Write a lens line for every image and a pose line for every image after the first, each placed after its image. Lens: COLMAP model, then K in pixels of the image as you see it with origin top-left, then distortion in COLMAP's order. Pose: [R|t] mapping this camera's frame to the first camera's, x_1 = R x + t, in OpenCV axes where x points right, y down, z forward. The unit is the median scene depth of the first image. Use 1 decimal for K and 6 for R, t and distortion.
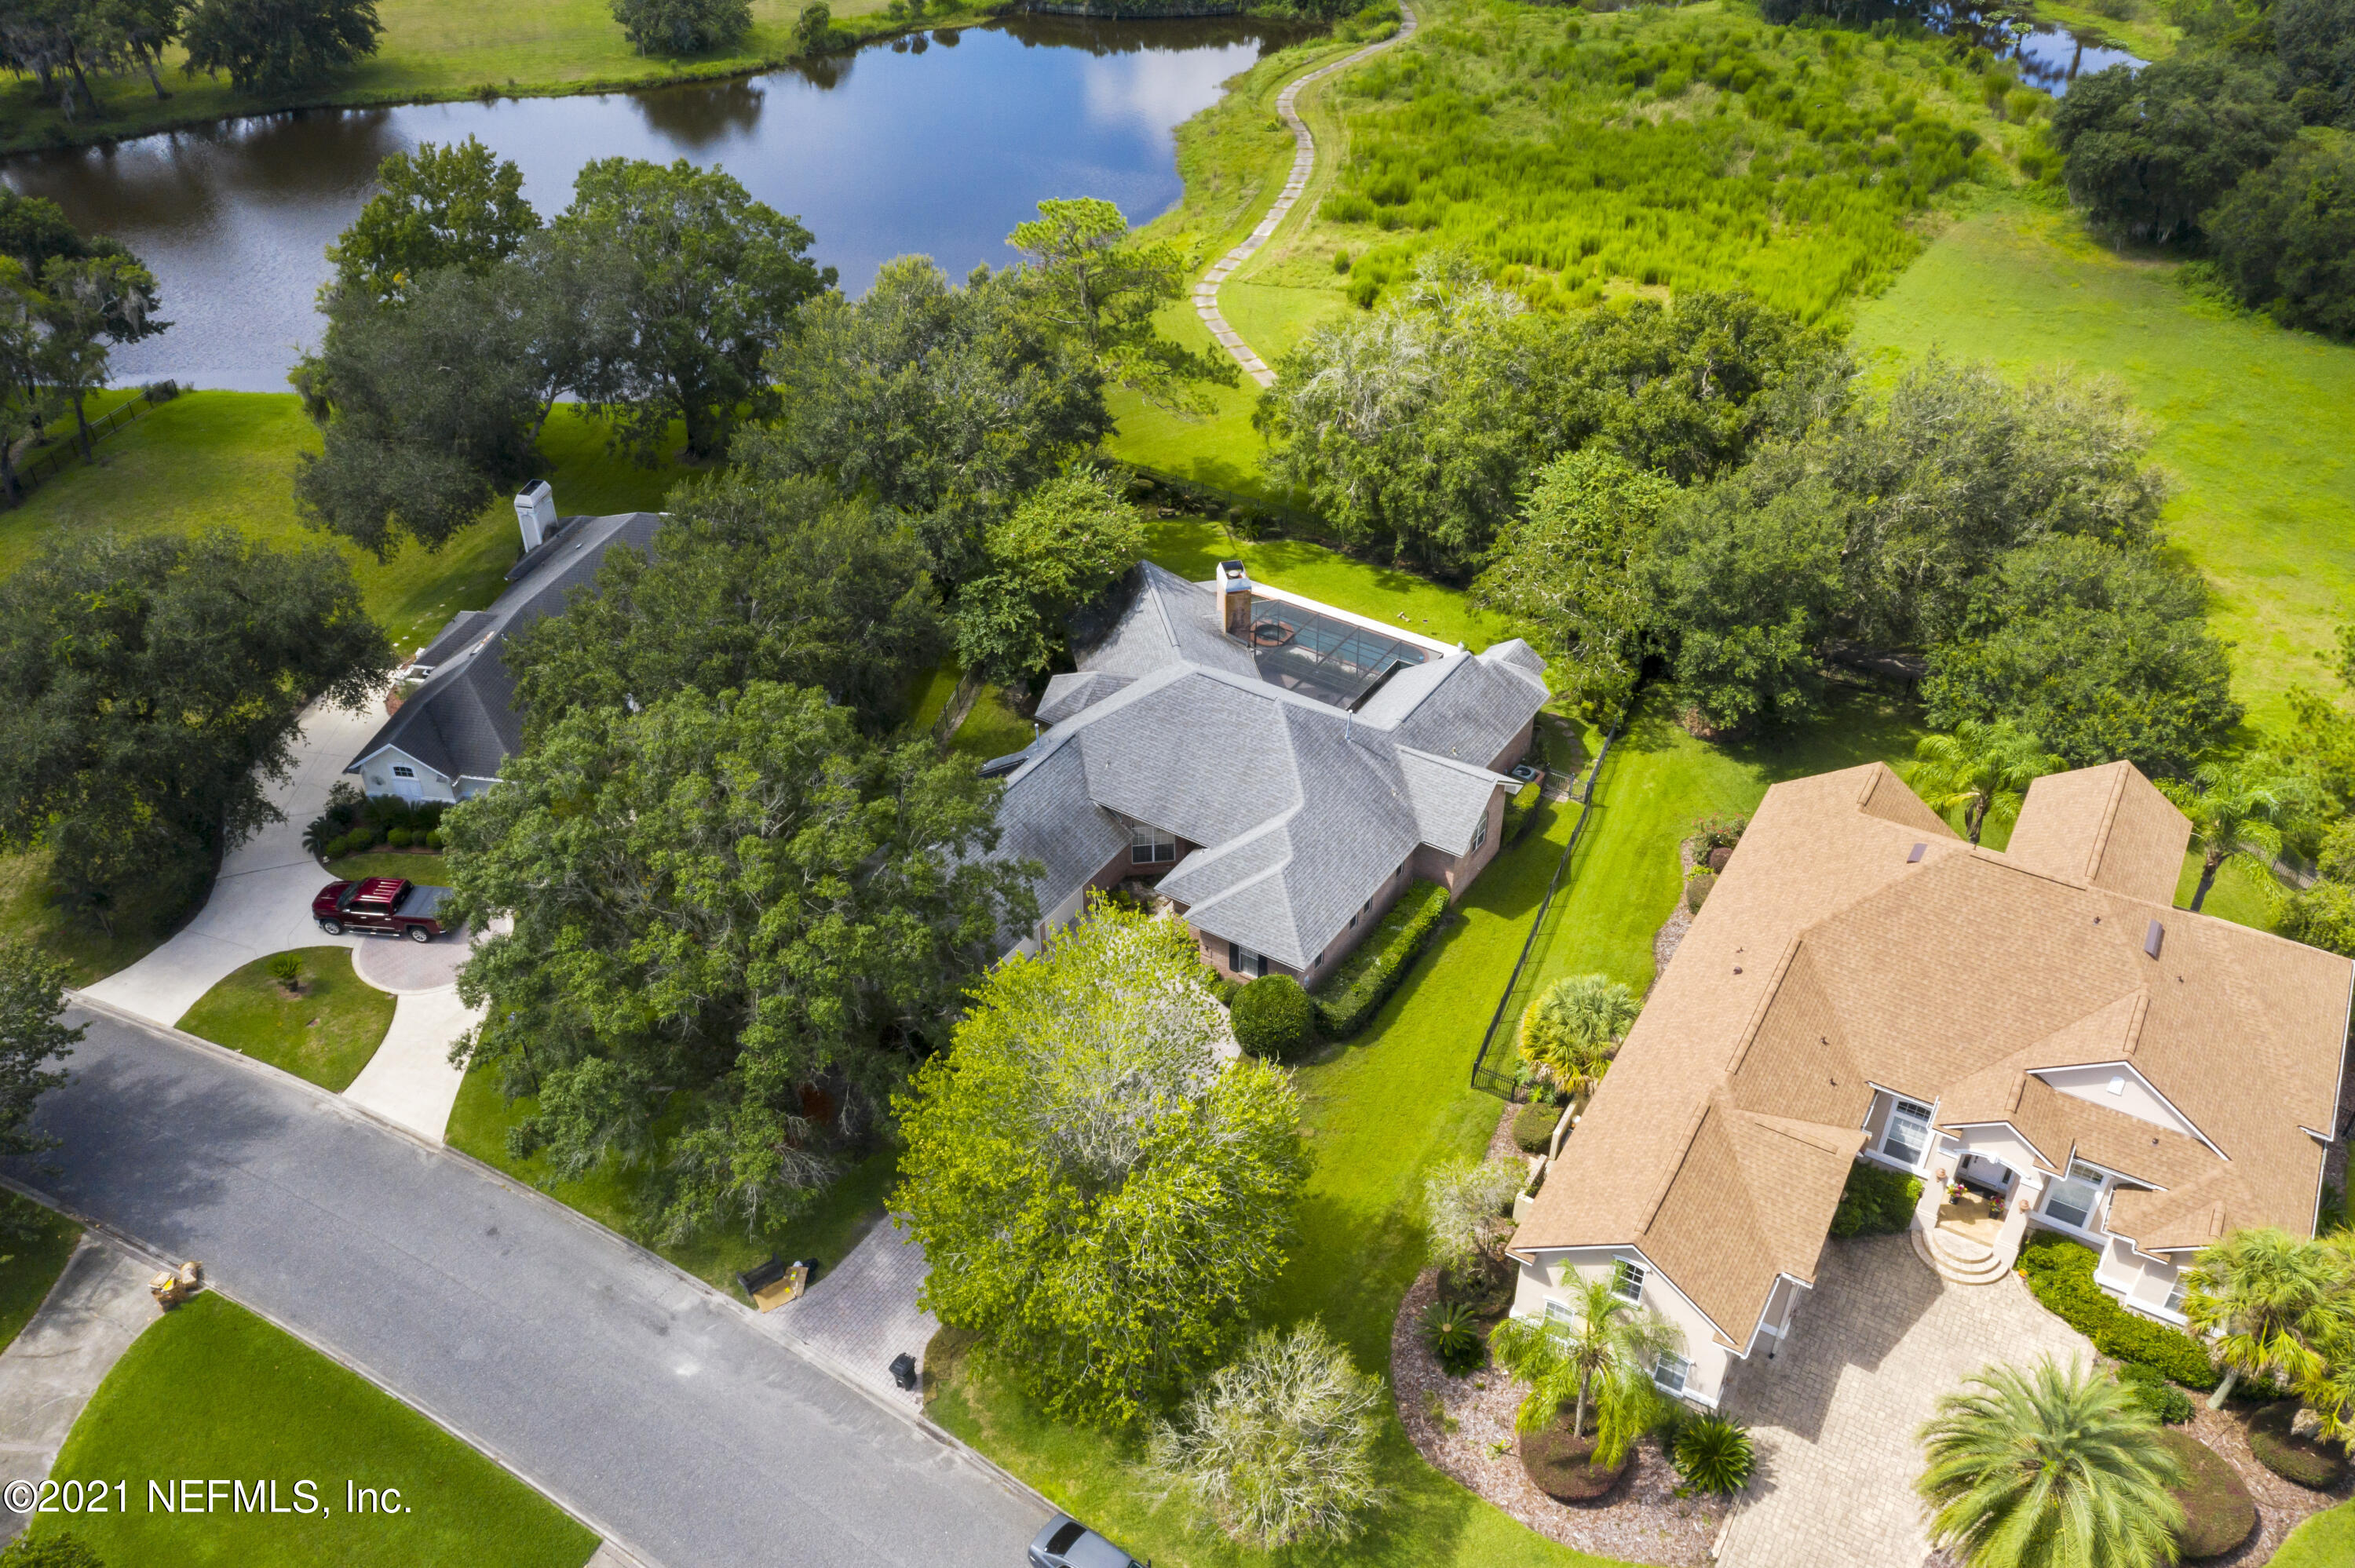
lens RADIAL K [[1919.2, 0, 1179.1], [0, 1919.2, 781.1], [0, 0, 1]] dist [-0.014024, 0.005512]
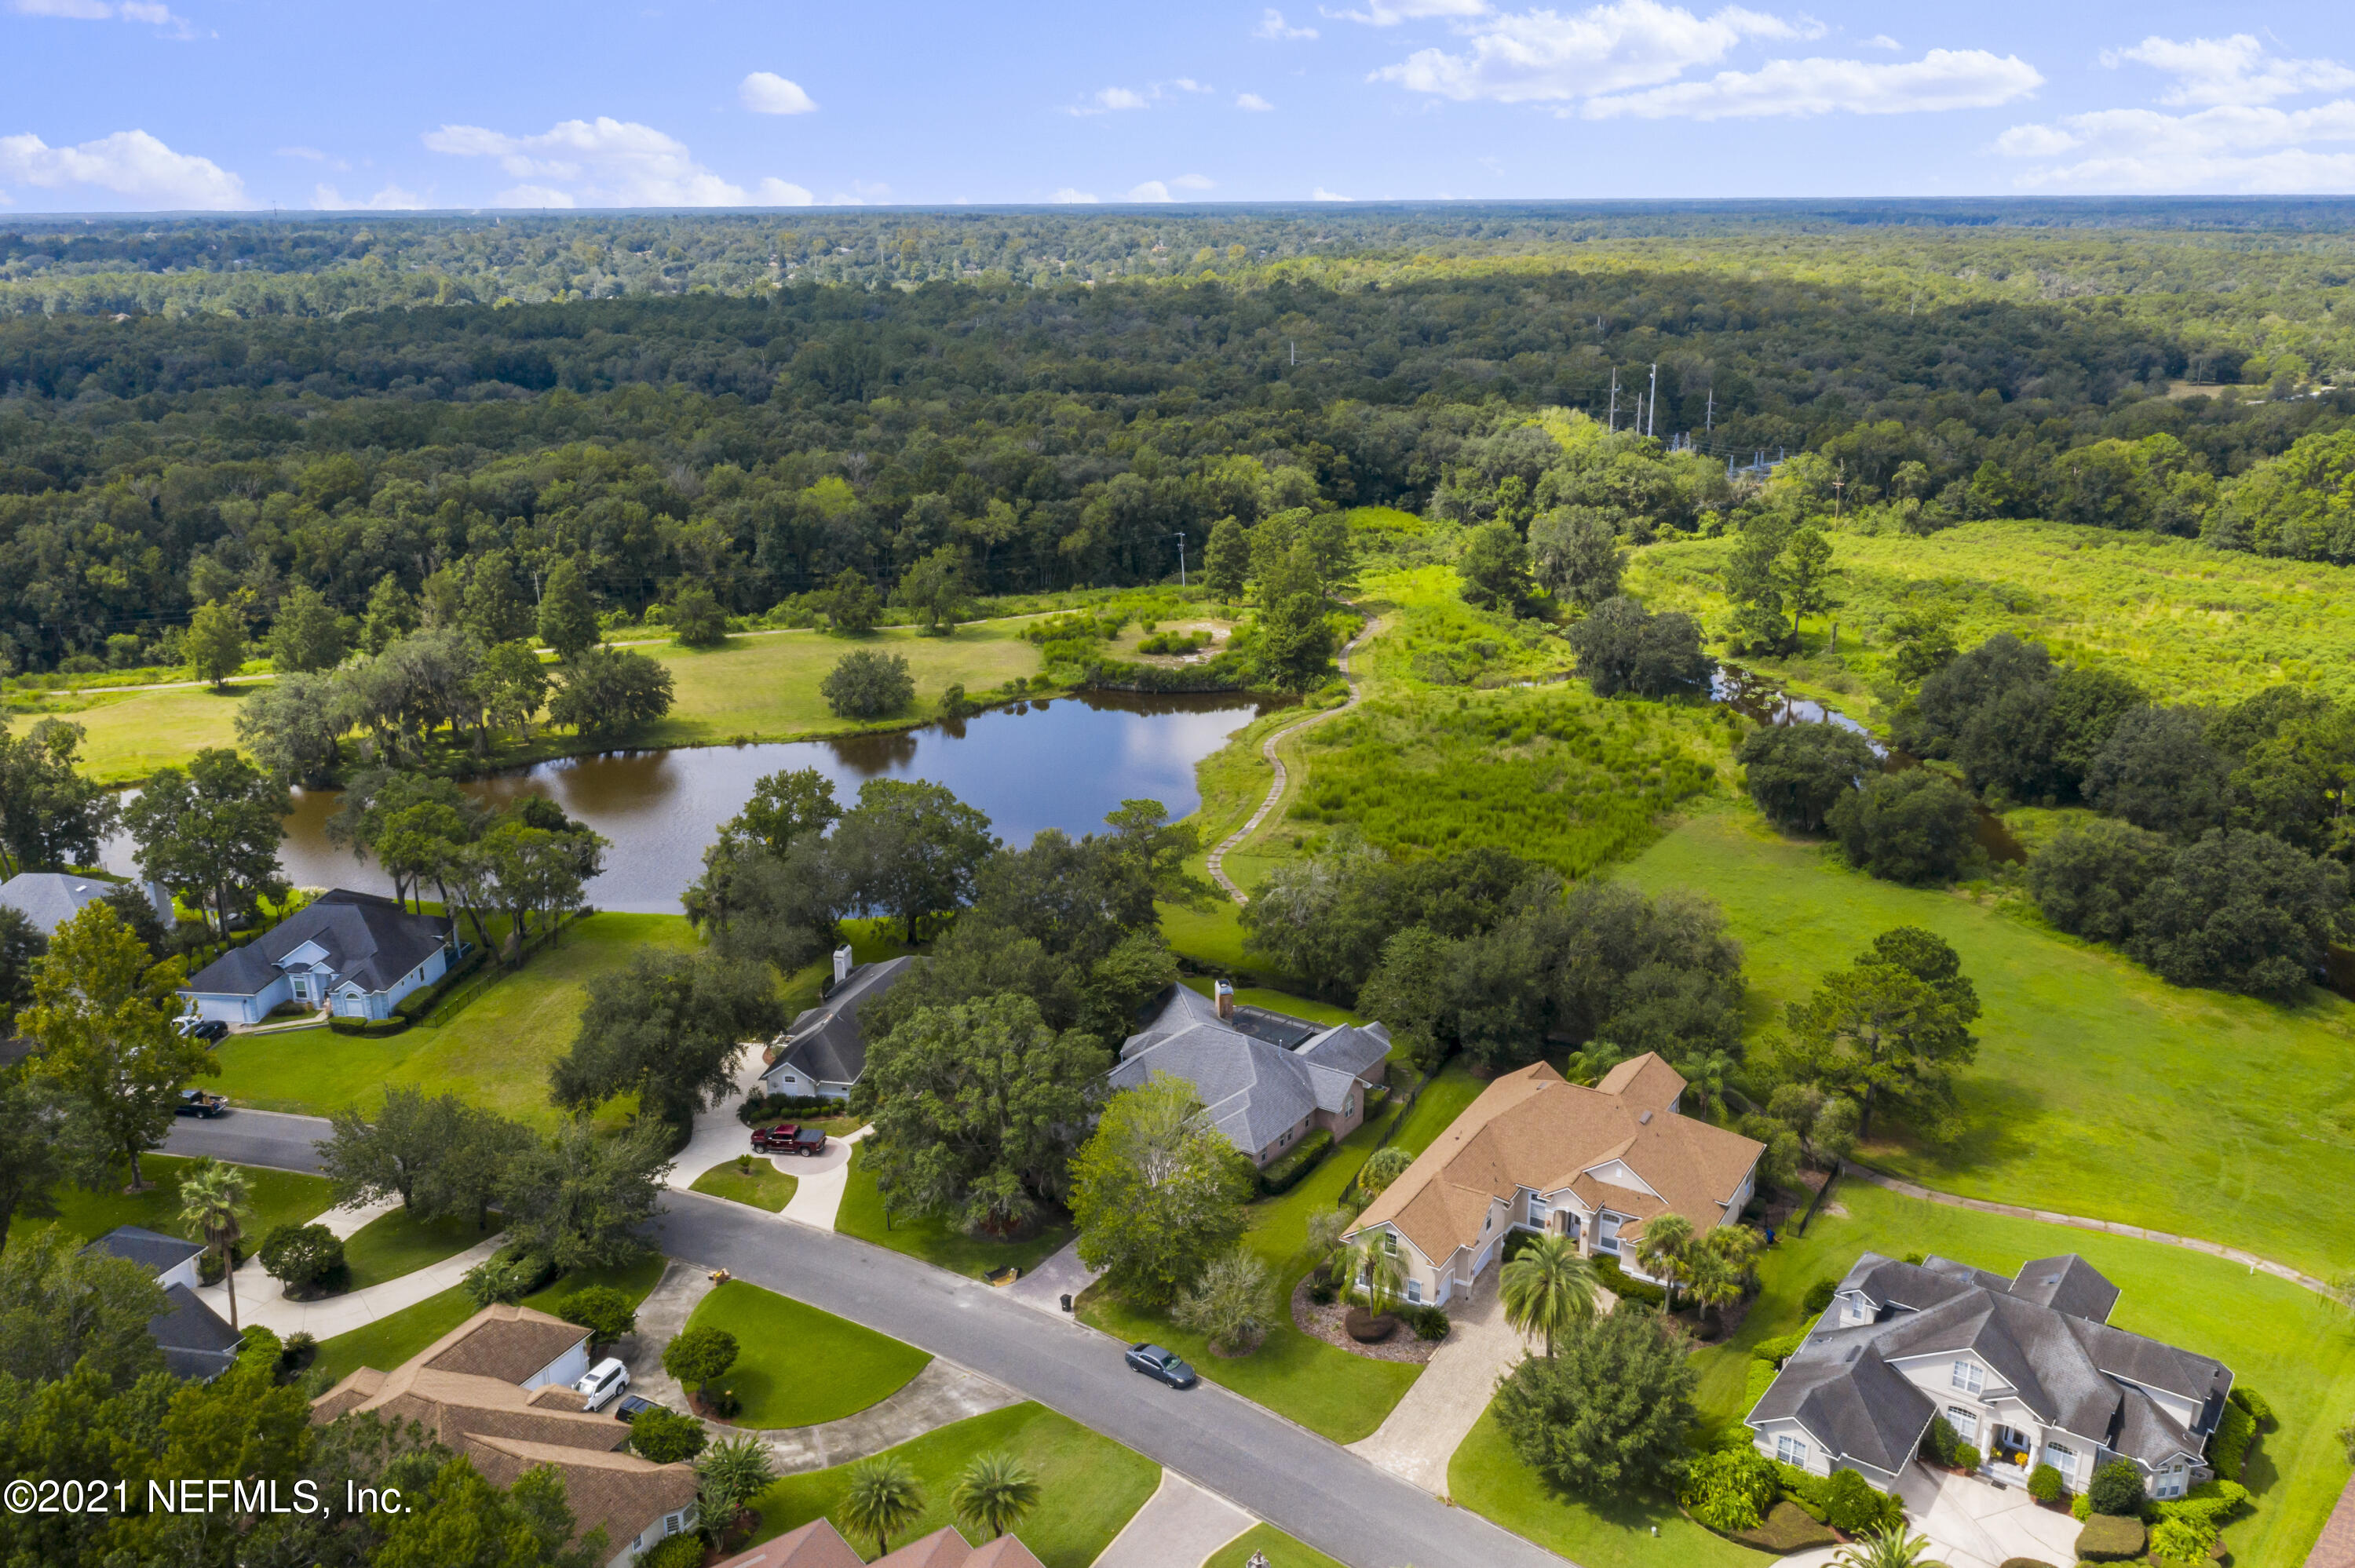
lens RADIAL K [[1919.2, 0, 1178.0], [0, 1919.2, 785.5], [0, 0, 1]] dist [-0.014024, 0.005512]
pose [[0.999909, 0.000770, -0.013504, 0.007794], [-0.004957, 0.949777, -0.312890, 0.267096], [0.012584, 0.312928, 0.949693, -0.773963]]
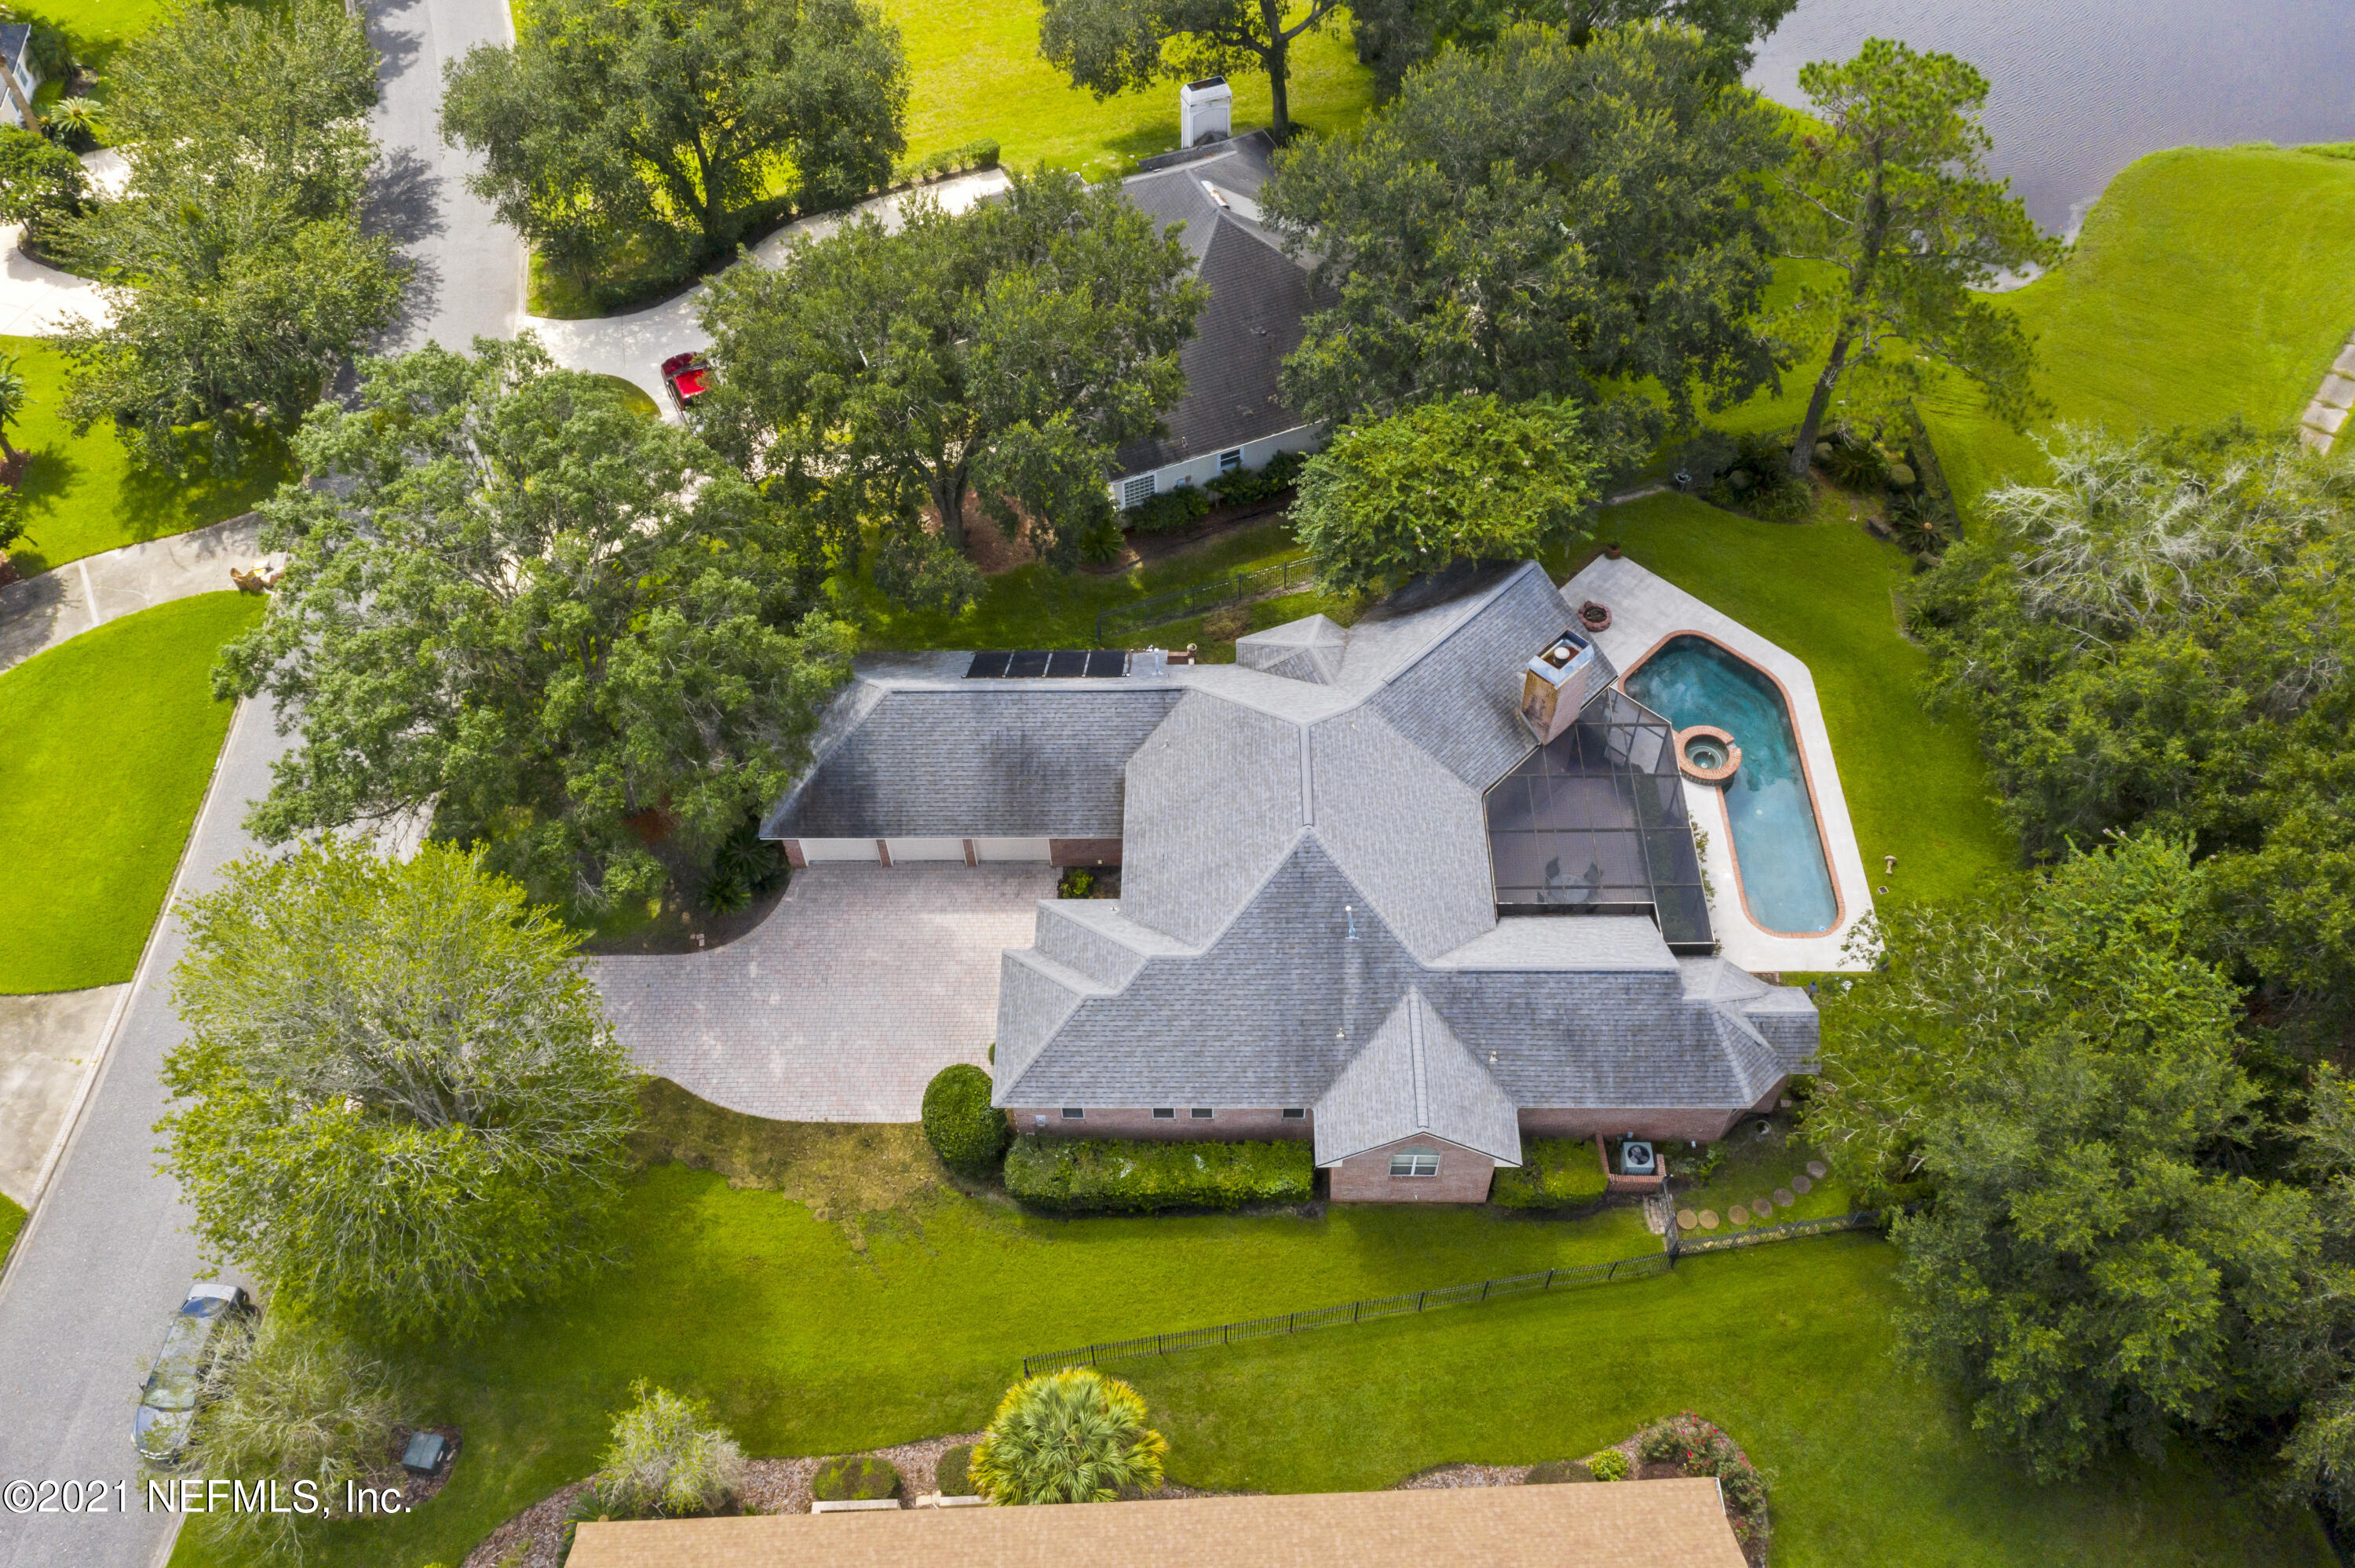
lens RADIAL K [[1919.2, 0, 1177.6], [0, 1919.2, 784.7], [0, 0, 1]] dist [-0.014024, 0.005512]
pose [[0.537257, 0.649572, -0.537969, 0.316240], [-0.481761, 0.759899, 0.436418, -0.271761], [0.692287, 0.024704, 0.721199, 0.343540]]
